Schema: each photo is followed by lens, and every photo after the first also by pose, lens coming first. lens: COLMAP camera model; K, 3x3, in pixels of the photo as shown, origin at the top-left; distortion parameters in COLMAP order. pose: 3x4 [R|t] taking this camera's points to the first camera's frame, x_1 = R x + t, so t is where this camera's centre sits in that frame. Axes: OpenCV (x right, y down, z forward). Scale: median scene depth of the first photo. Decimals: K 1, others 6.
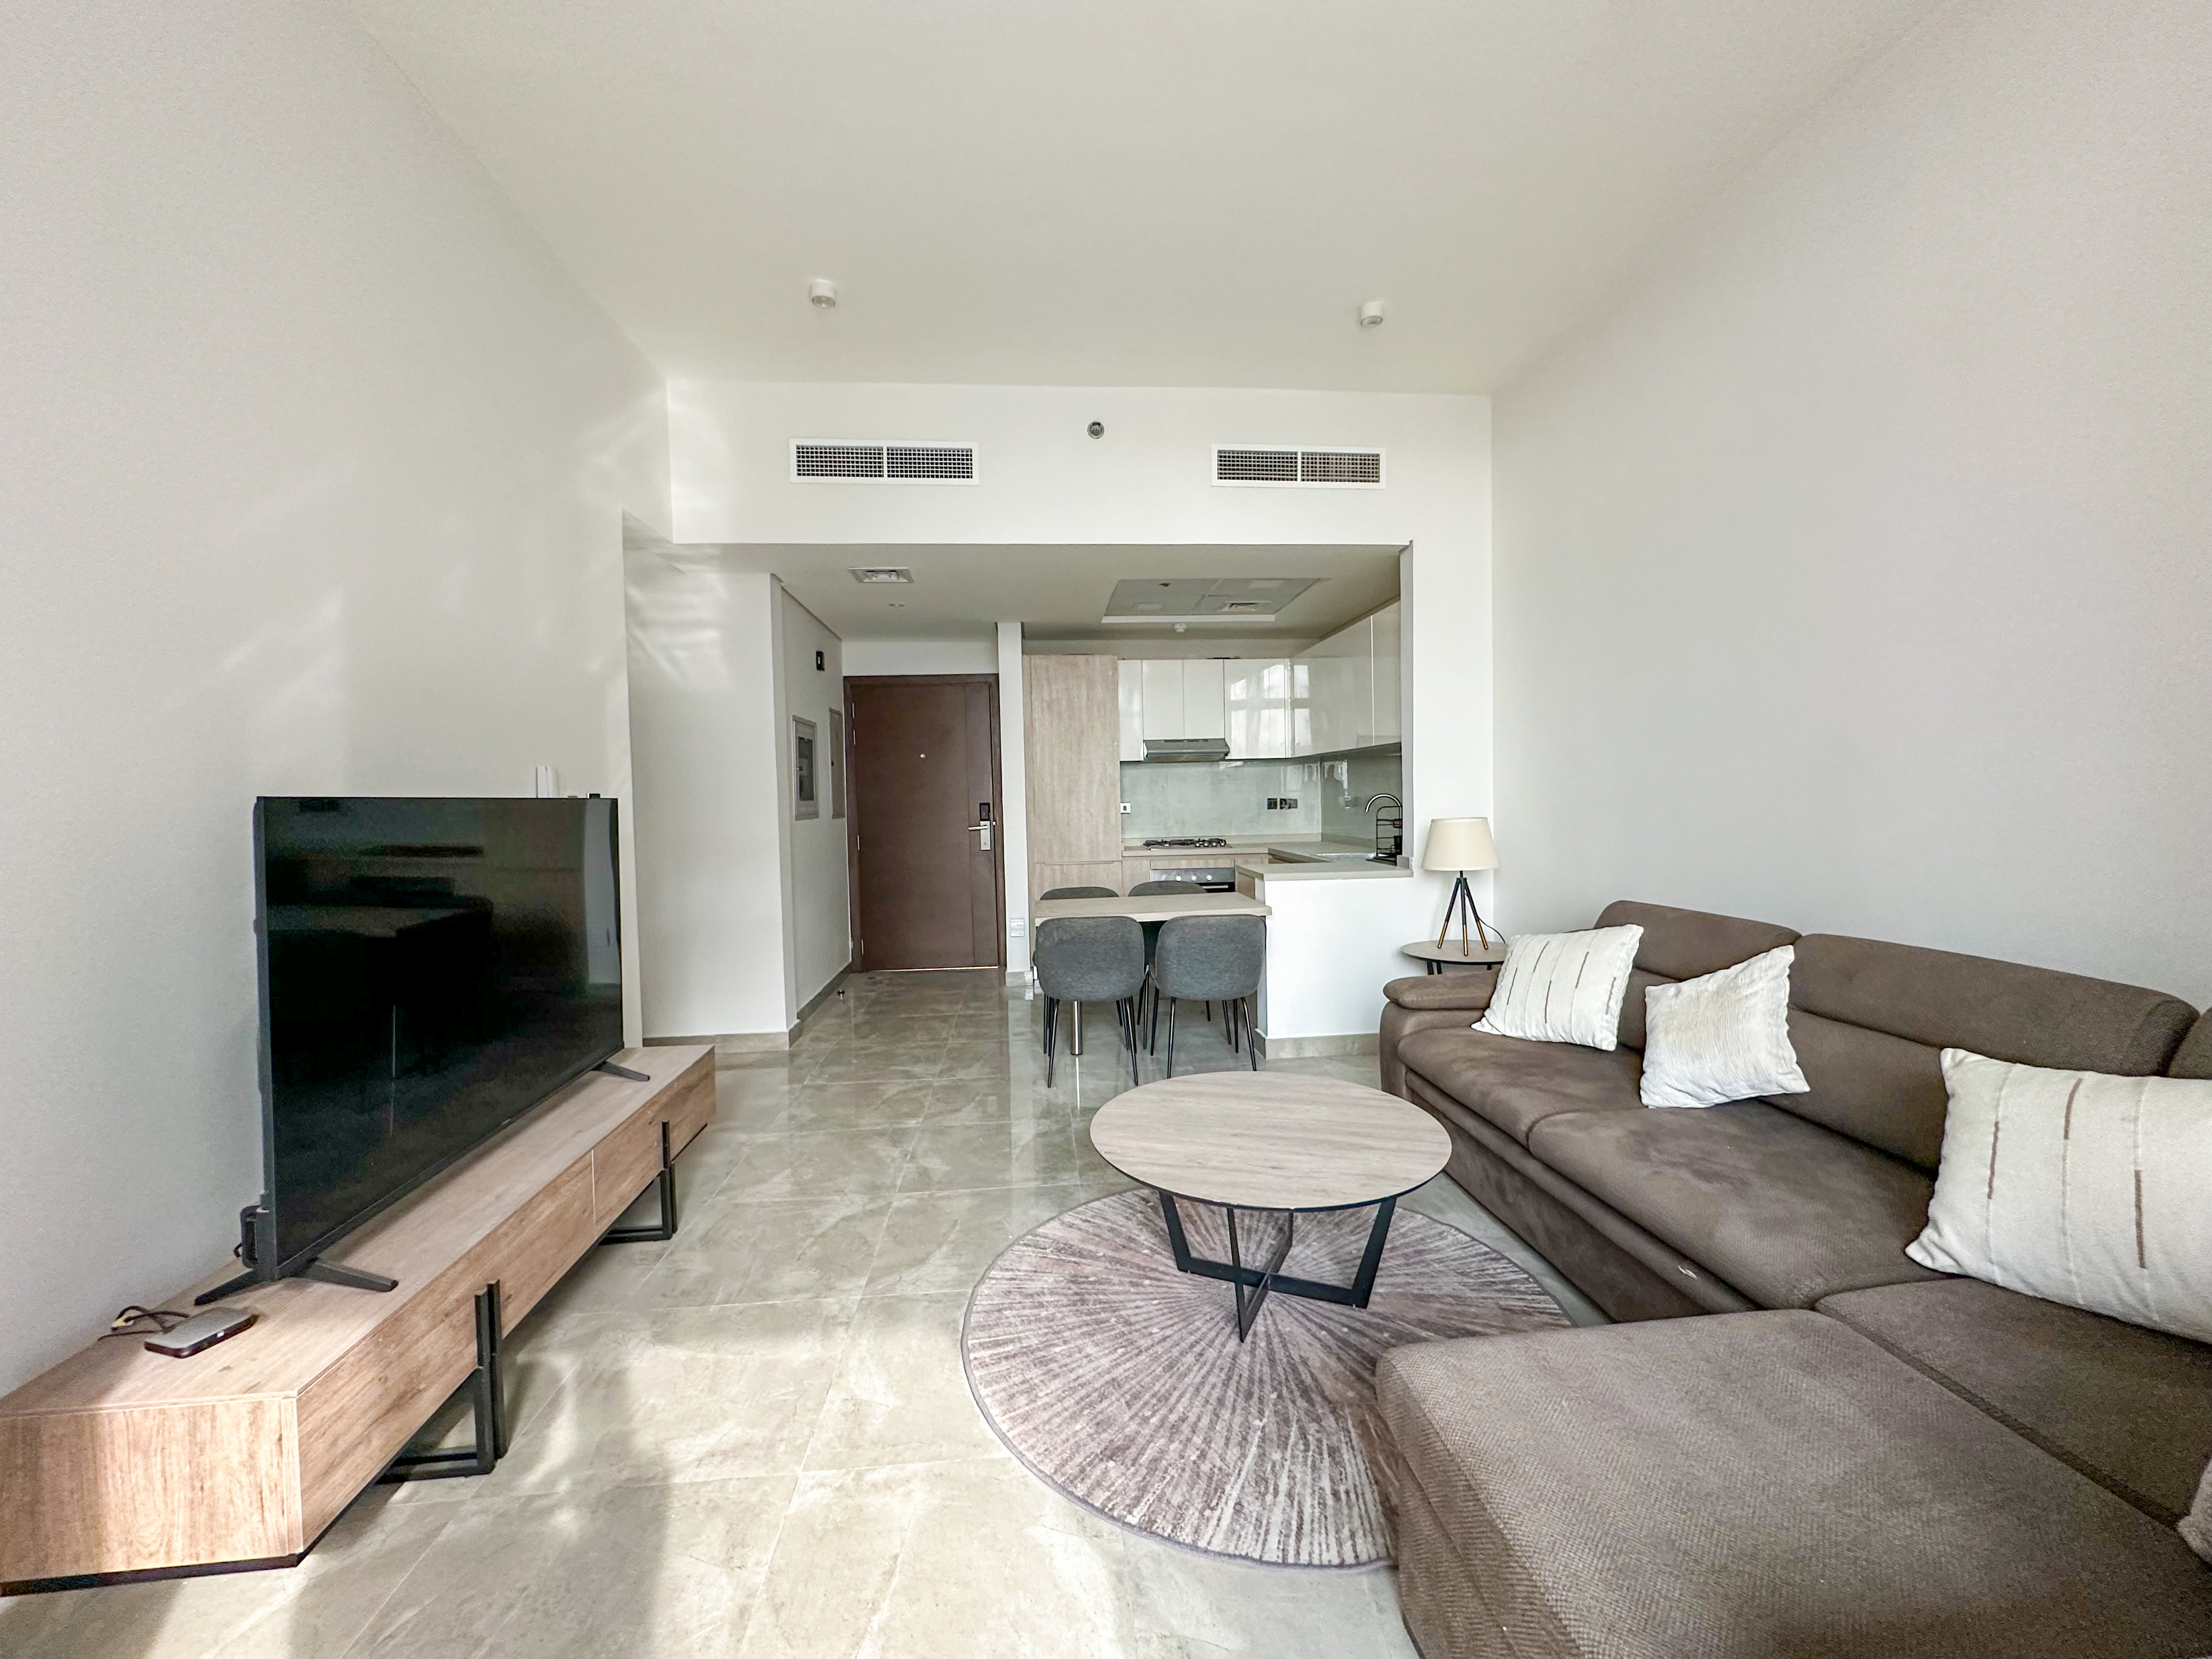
lens RADIAL K [[881.7, 0, 1106.0], [0, 881.7, 829.5], [0, 0, 1]] dist [-0.001523, 0.000274]
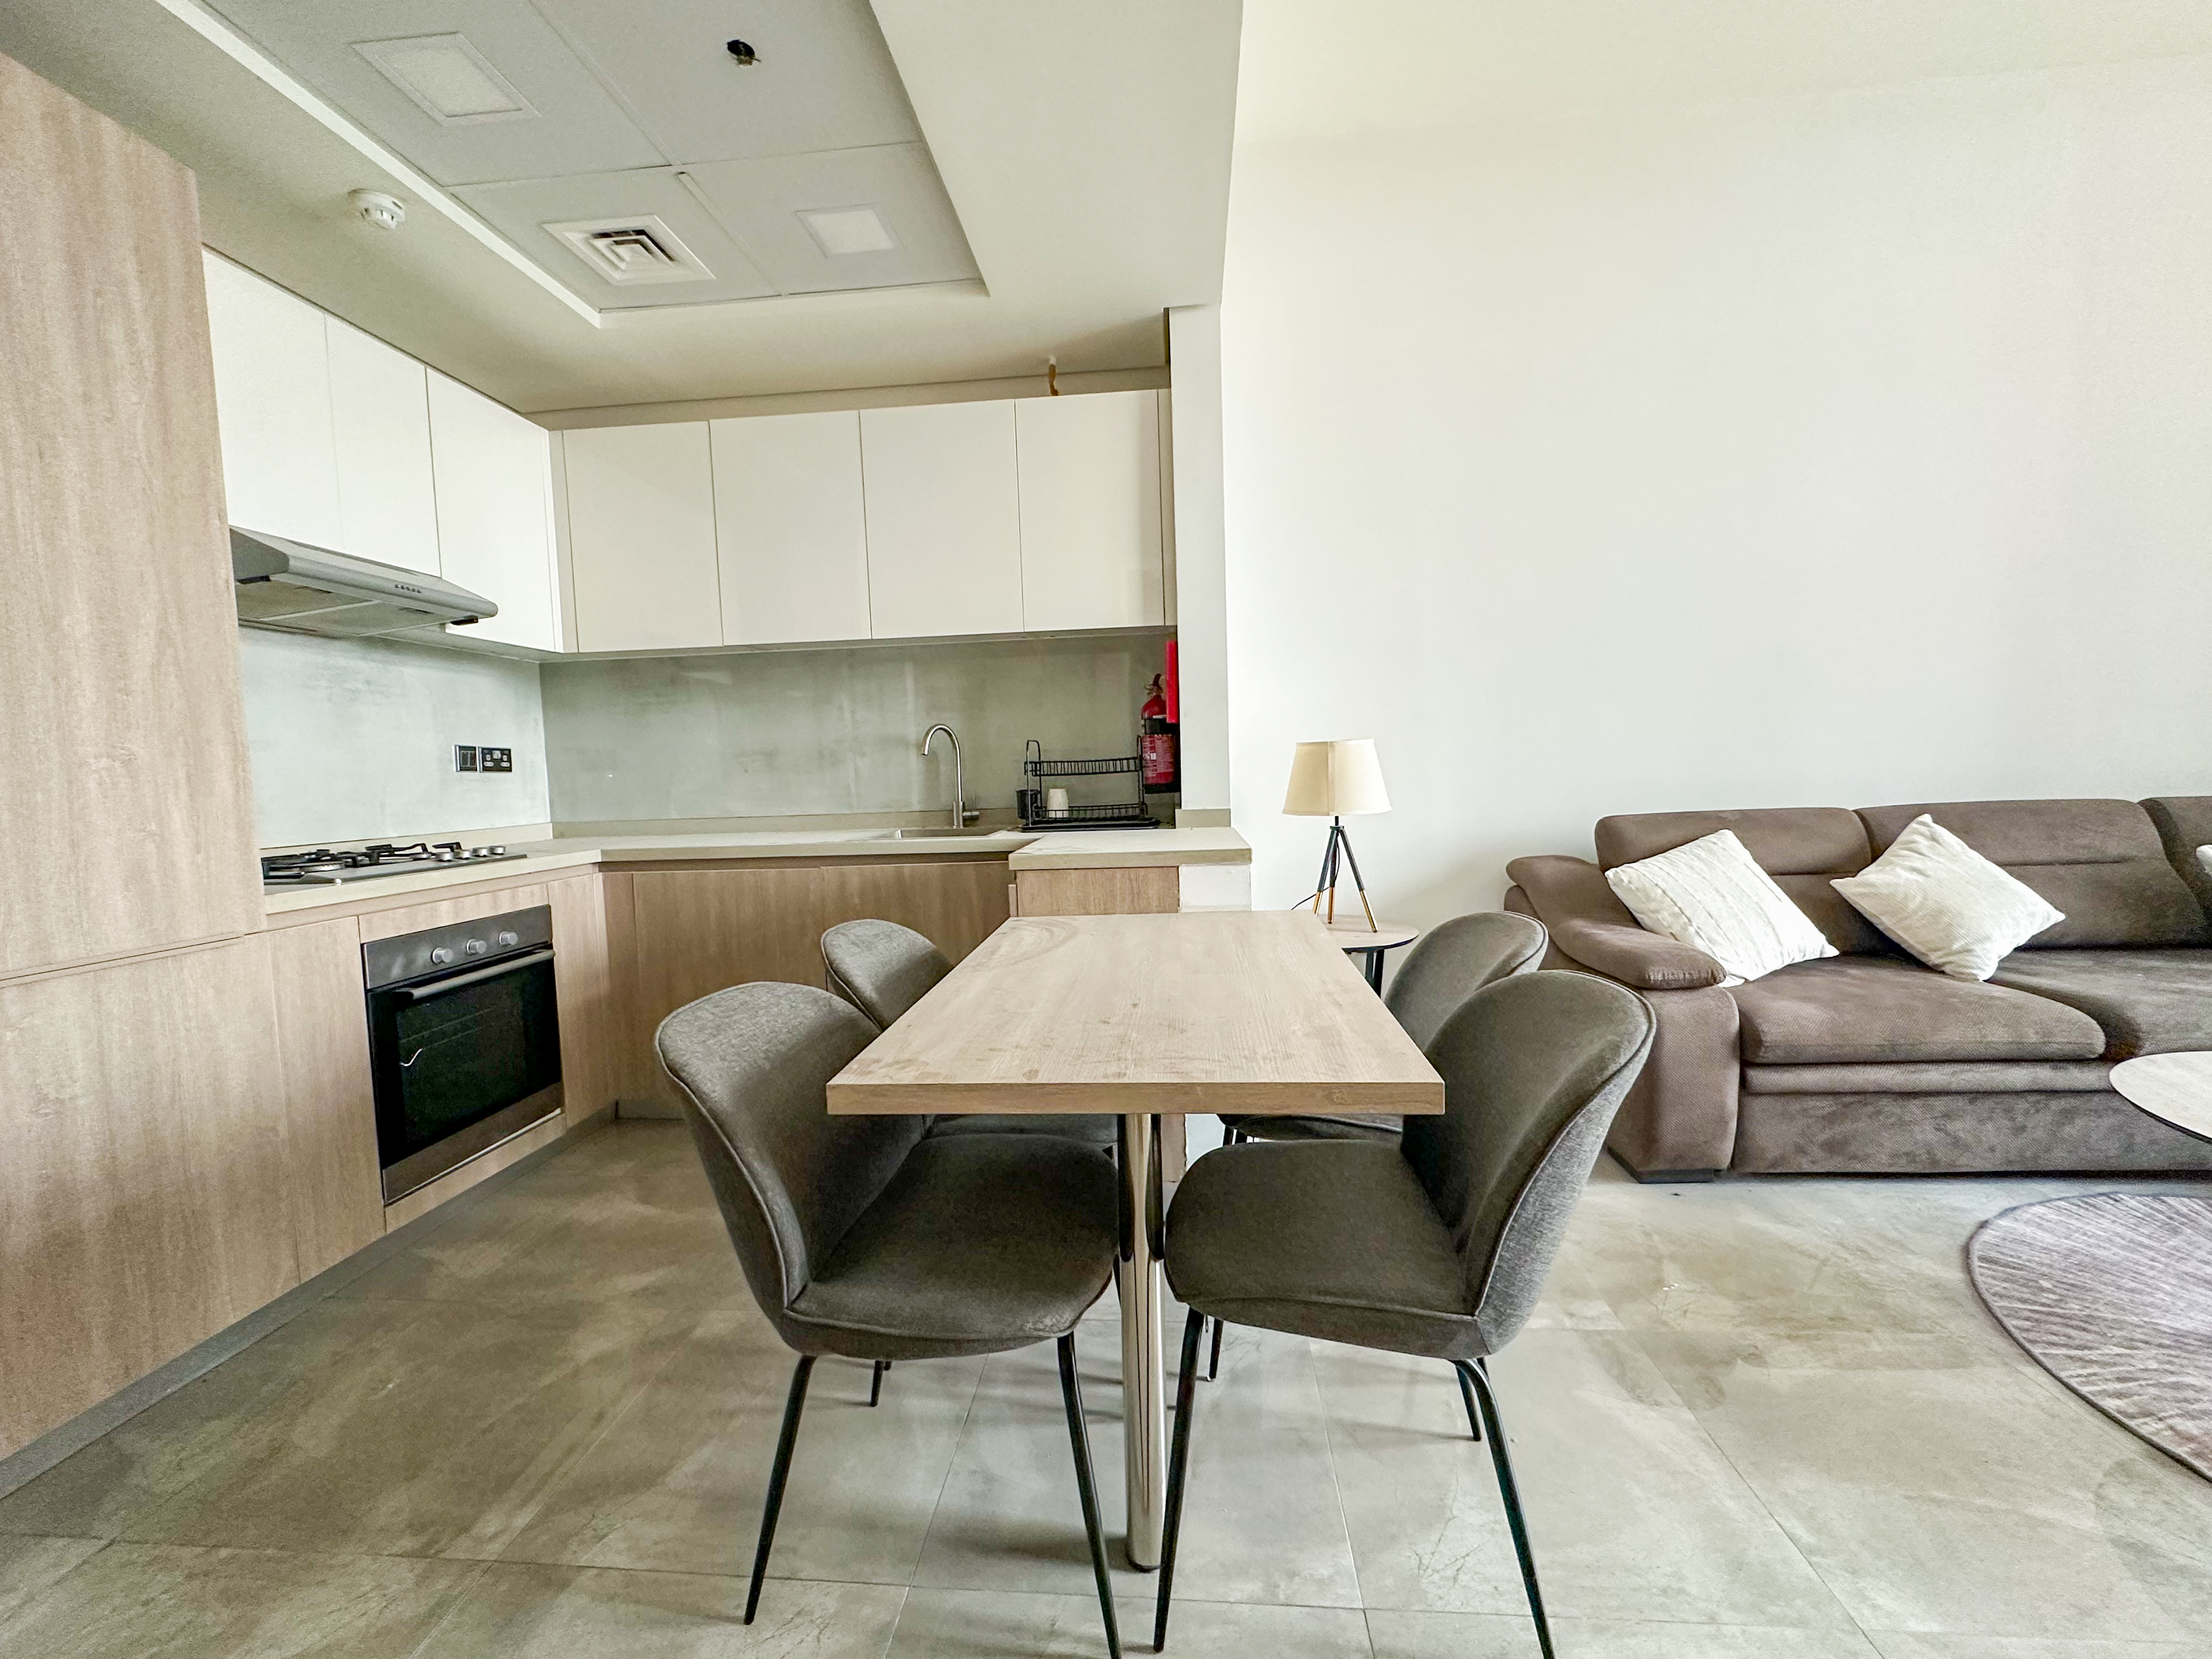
lens RADIAL K [[910.7, 0, 1106.0], [0, 910.7, 829.5], [0, 0, 1]] dist [-0.002882, 0.000500]
pose [[0.170801, -0.049341, 0.984069, -0.500558], [0.069169, 0.996882, 0.037978, 0.024638], [-0.982875, 0.061581, 0.173682, 1.556870]]
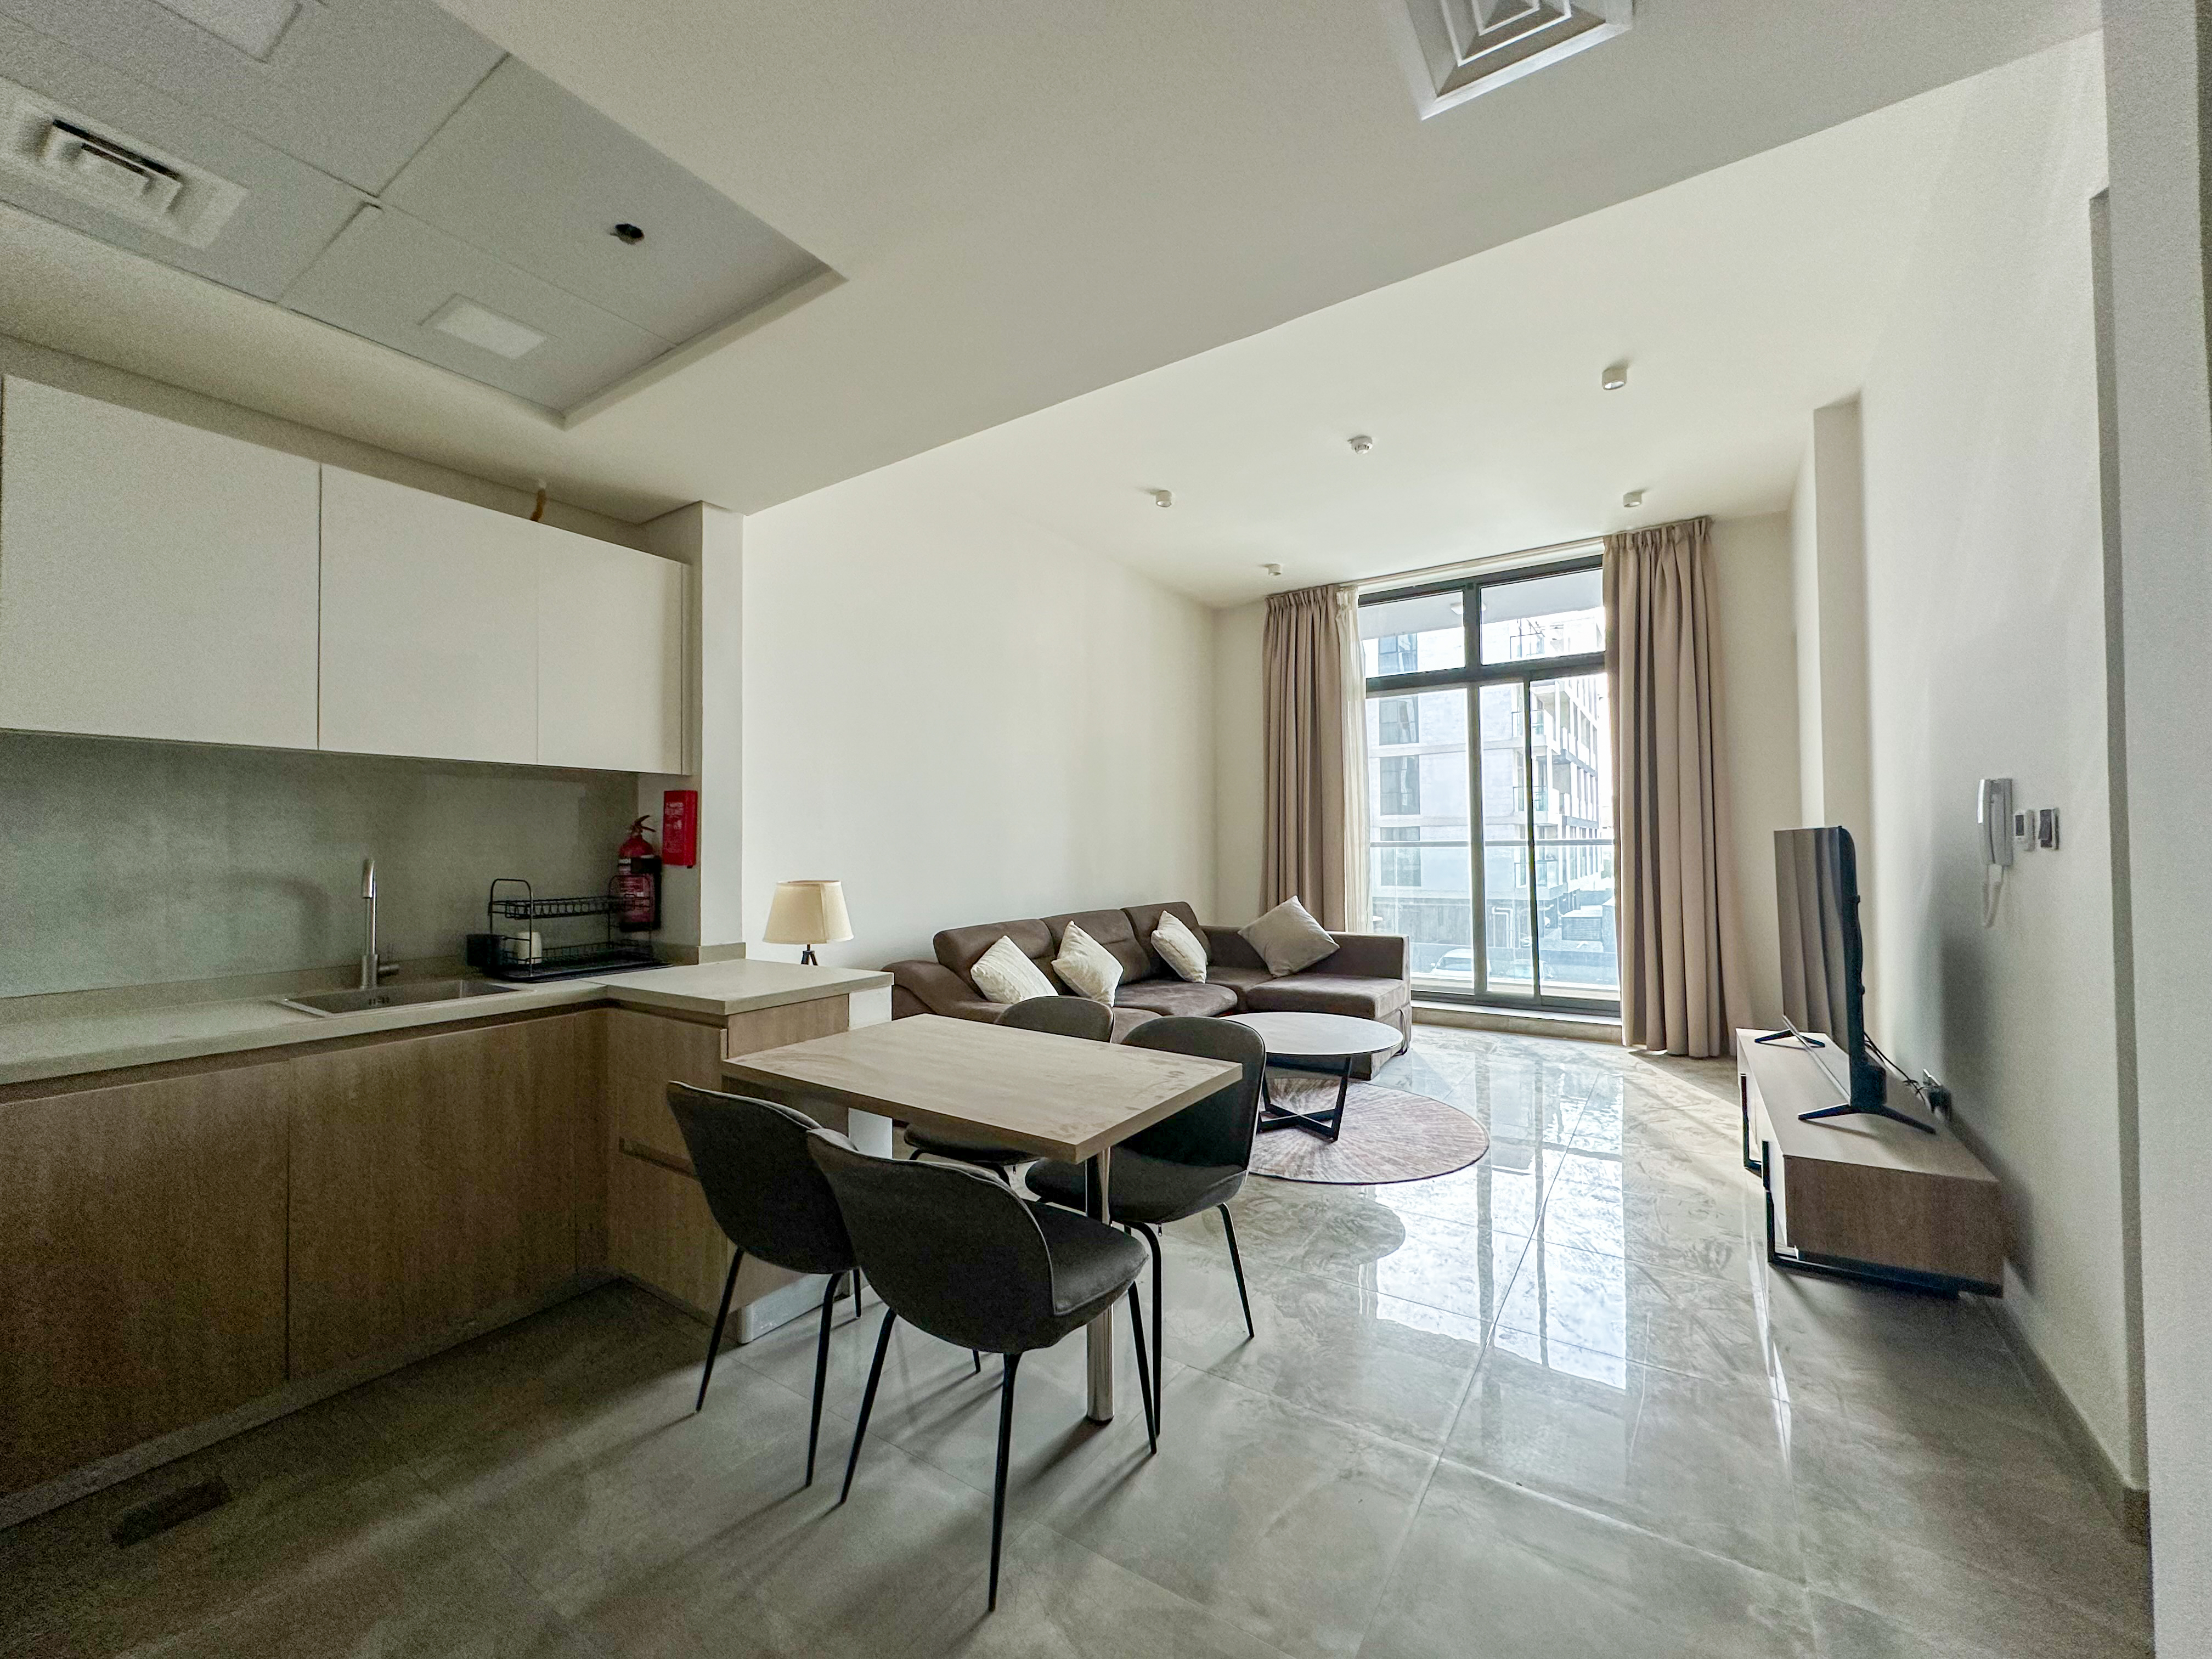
lens RADIAL K [[881.7, 0, 1106.0], [0, 881.7, 829.5], [0, 0, 1]] dist [-0.001523, 0.000274]
pose [[-0.780780, 0.042574, 0.623354, -0.534156], [0.051715, 0.998656, -0.003431, -0.067696], [-0.622663, 0.029558, -0.781932, 2.193341]]
